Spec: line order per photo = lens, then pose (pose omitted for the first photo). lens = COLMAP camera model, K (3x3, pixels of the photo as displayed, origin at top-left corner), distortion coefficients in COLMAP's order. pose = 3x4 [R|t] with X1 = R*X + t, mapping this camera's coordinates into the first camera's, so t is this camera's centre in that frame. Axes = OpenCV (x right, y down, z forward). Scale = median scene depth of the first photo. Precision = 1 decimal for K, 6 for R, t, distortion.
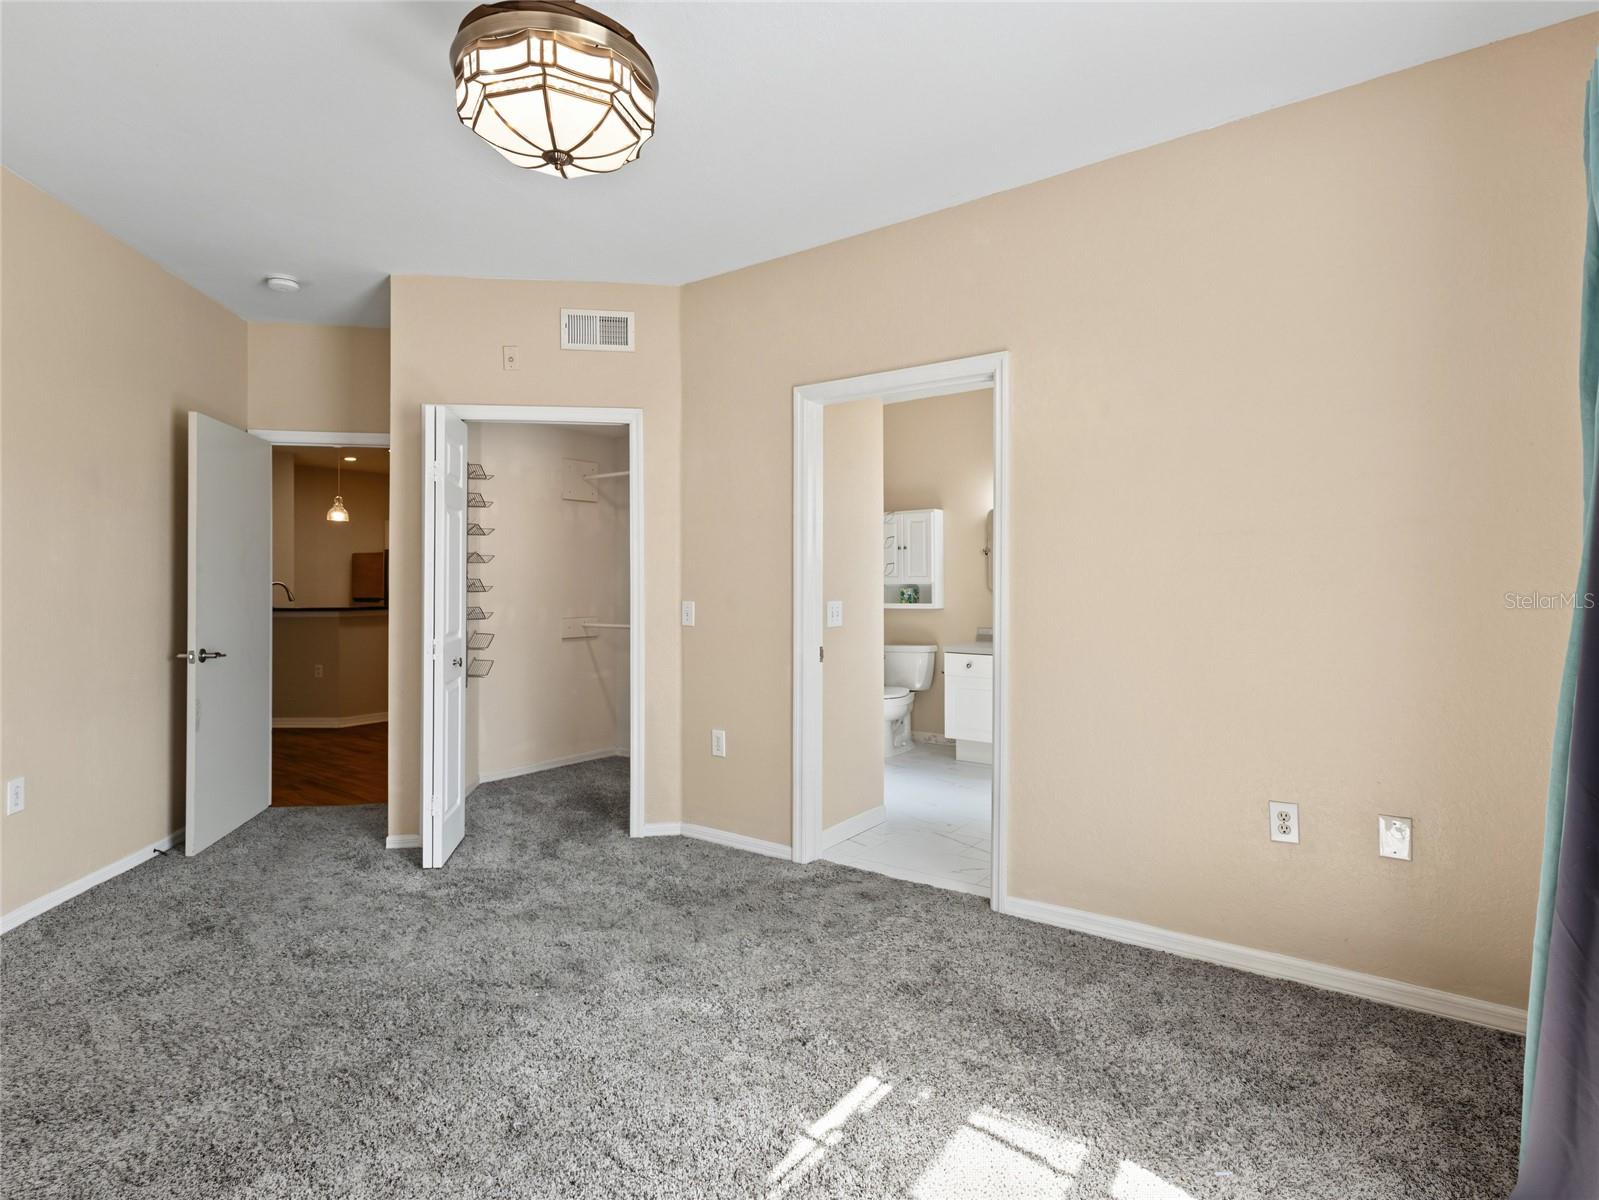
lens RADIAL K [[825.8, 0, 799.8], [0, 825.8, 591.5], [0, 0, 1]] dist [-0.003269, 0.001122]
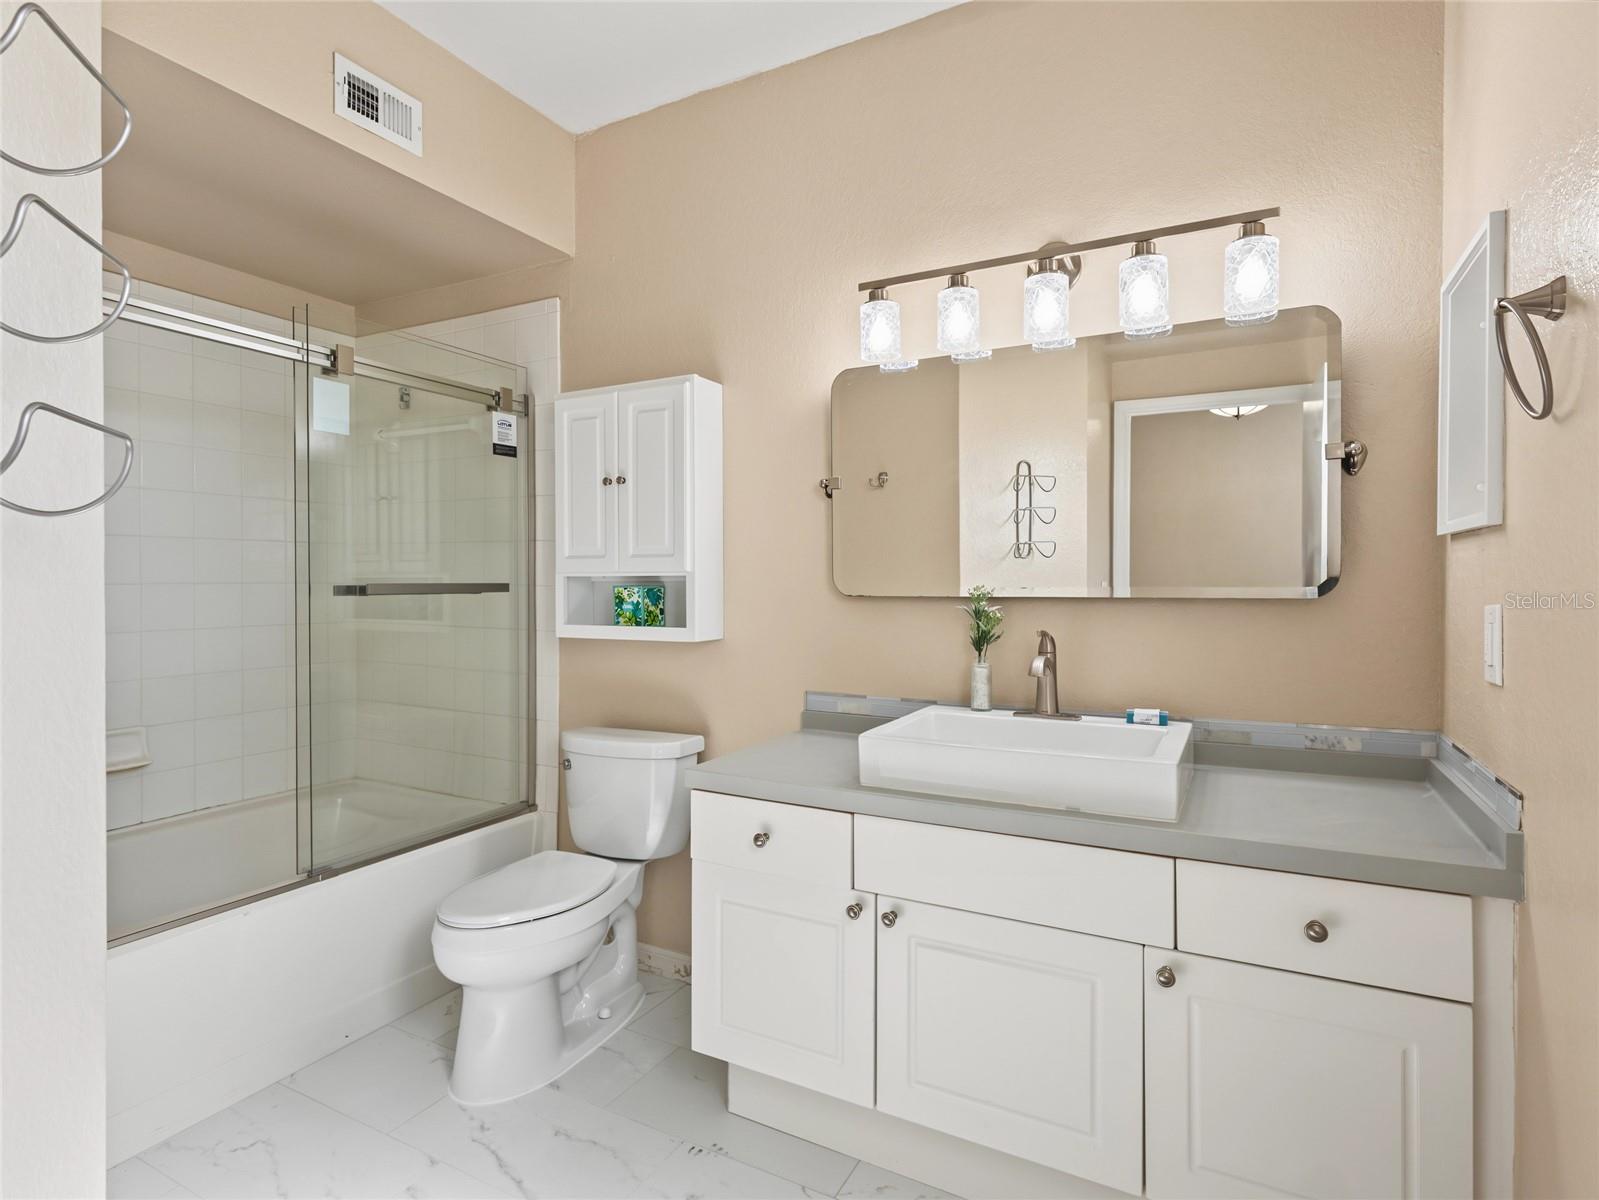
lens RADIAL K [[825.8, 0, 800.3], [0, 825.8, 600.7], [0, 0, 1]] dist [-0.003269, 0.001122]
pose [[0.986964, 0.007012, 0.160791, 0.148815], [-0.007840, 0.999959, 0.004513, 0.000152], [-0.160752, -0.005715, 0.986978, 0.613880]]
